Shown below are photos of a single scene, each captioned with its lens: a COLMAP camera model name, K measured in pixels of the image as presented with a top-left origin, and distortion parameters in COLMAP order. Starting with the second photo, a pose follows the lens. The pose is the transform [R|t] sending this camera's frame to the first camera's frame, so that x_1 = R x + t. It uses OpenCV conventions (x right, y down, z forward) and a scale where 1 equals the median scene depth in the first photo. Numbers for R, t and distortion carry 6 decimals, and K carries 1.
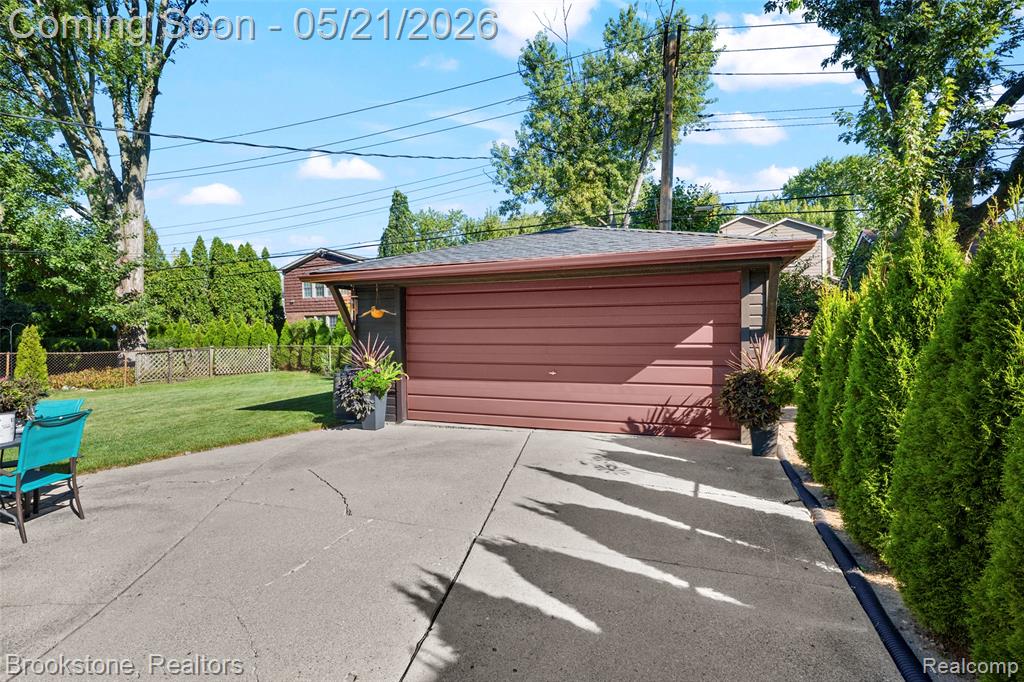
lens RADIAL K [[504.3, 0, 508.5], [0, 504.3, 339.4], [0, 0, 1]] dist [0.003095, 0.000476]
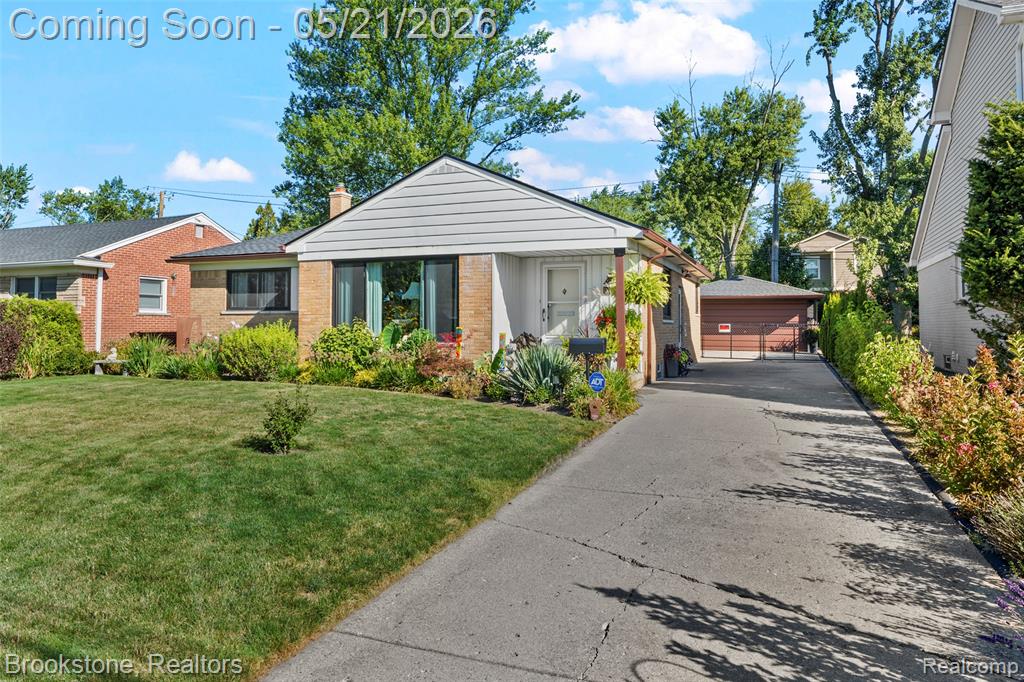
lens RADIAL K [[686.0, 0, 510.6], [0, 686.0, 330.6], [0, 0, 1]] dist [0.000408, 0.001141]
pose [[0.999805, 0.006828, -0.018527, -1.278429], [-0.006860, 0.999975, -0.001635, 0.079071], [0.018516, 0.001762, 0.999827, -3.226174]]
